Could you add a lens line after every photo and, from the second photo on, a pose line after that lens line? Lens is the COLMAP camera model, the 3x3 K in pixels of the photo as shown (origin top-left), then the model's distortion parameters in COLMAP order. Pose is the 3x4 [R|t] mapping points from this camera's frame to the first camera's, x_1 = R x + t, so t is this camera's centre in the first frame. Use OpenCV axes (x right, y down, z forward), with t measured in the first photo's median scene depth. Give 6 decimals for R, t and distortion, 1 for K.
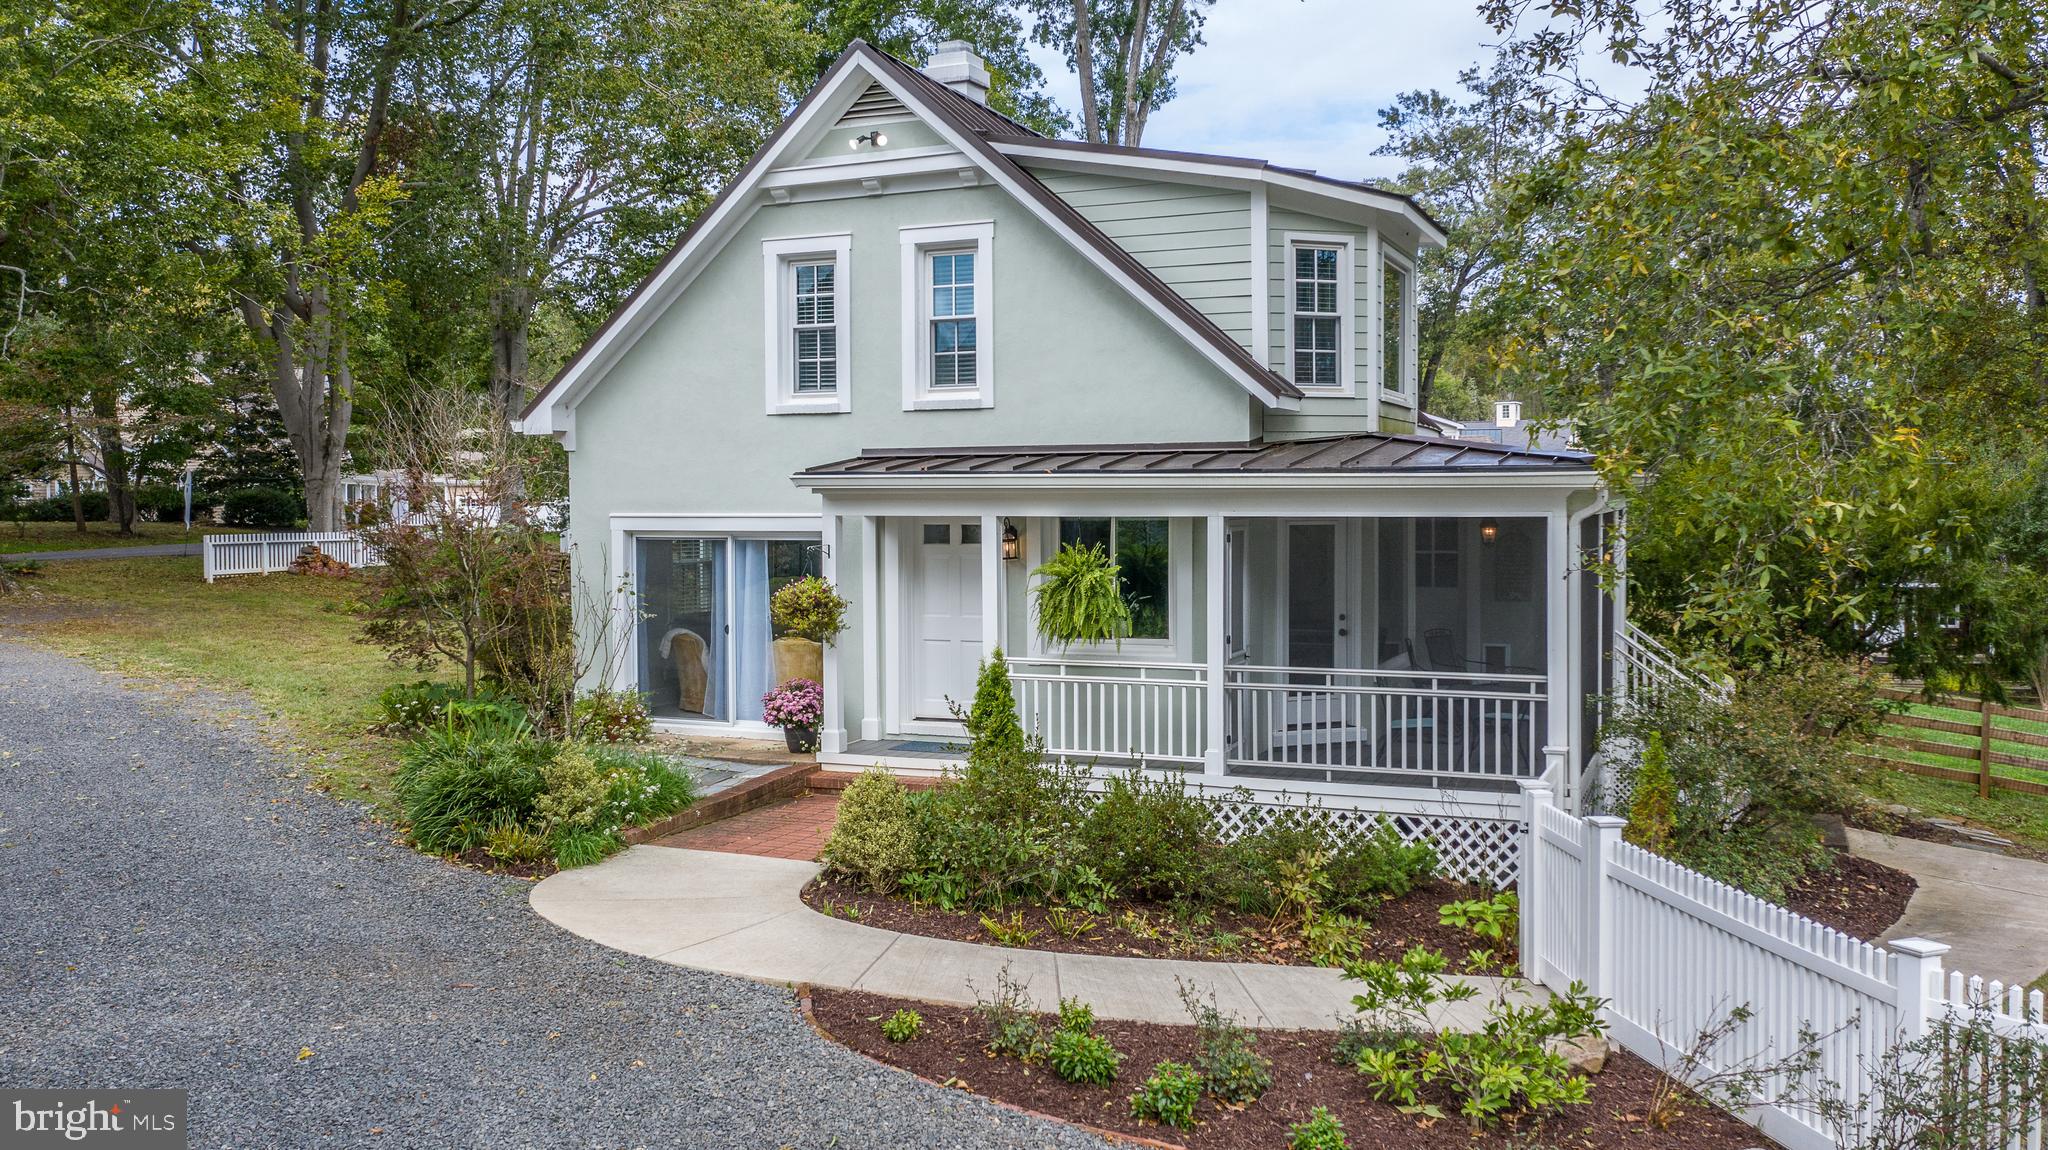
lens RADIAL K [[1710.3, 0, 1024.0], [0, 1710.3, 575.0], [0, 0, 1]] dist [0.001574, -0.000423]
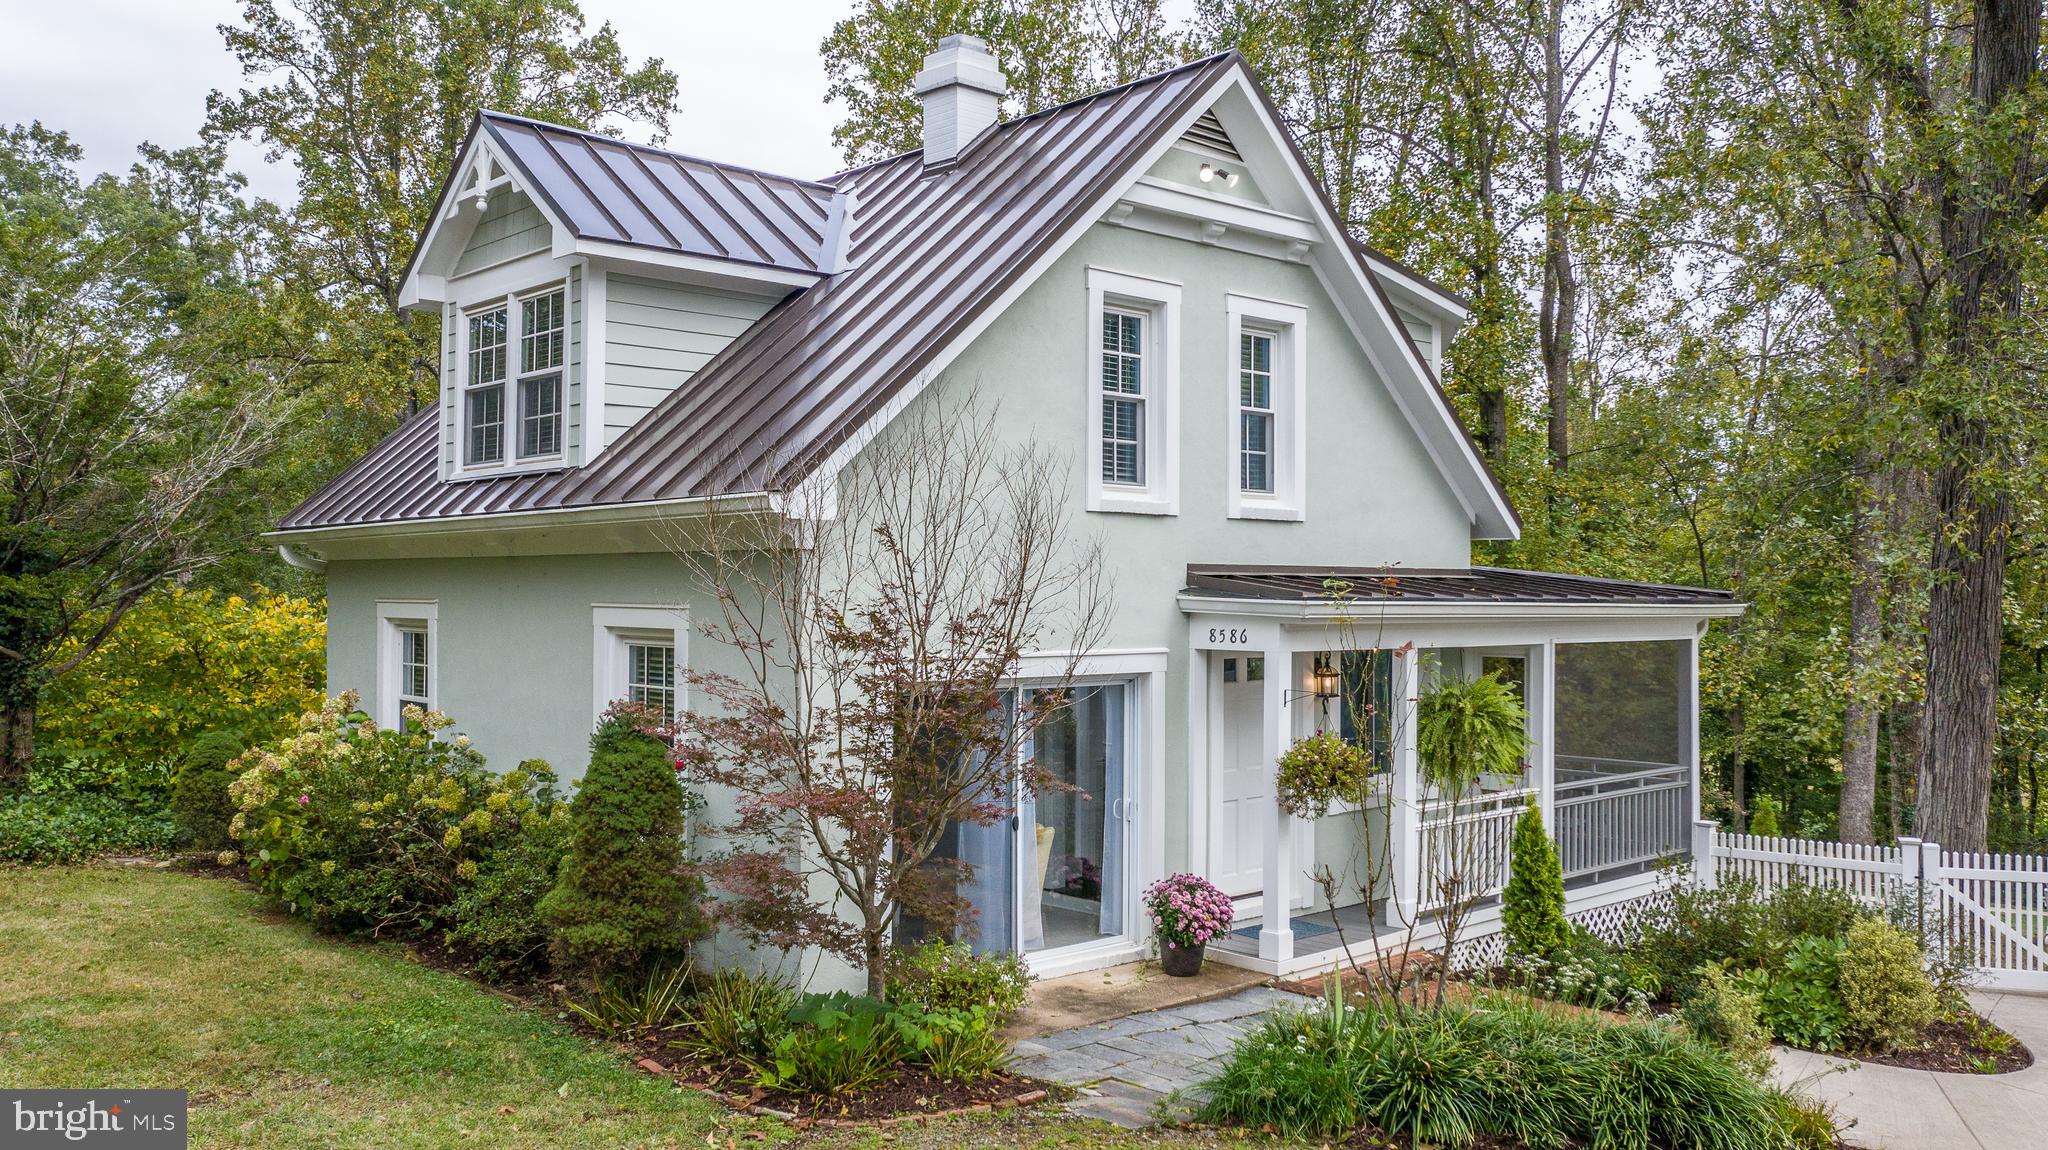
lens RADIAL K [[1710.3, 0, 1024.0], [0, 1710.3, 575.0], [0, 0, 1]] dist [0.001574, -0.000423]
pose [[0.426209, 0.011035, 0.904558, -0.836284], [0.024683, 0.999411, -0.023822, -0.053622], [-0.904288, 0.032480, 0.425685, 0.752056]]
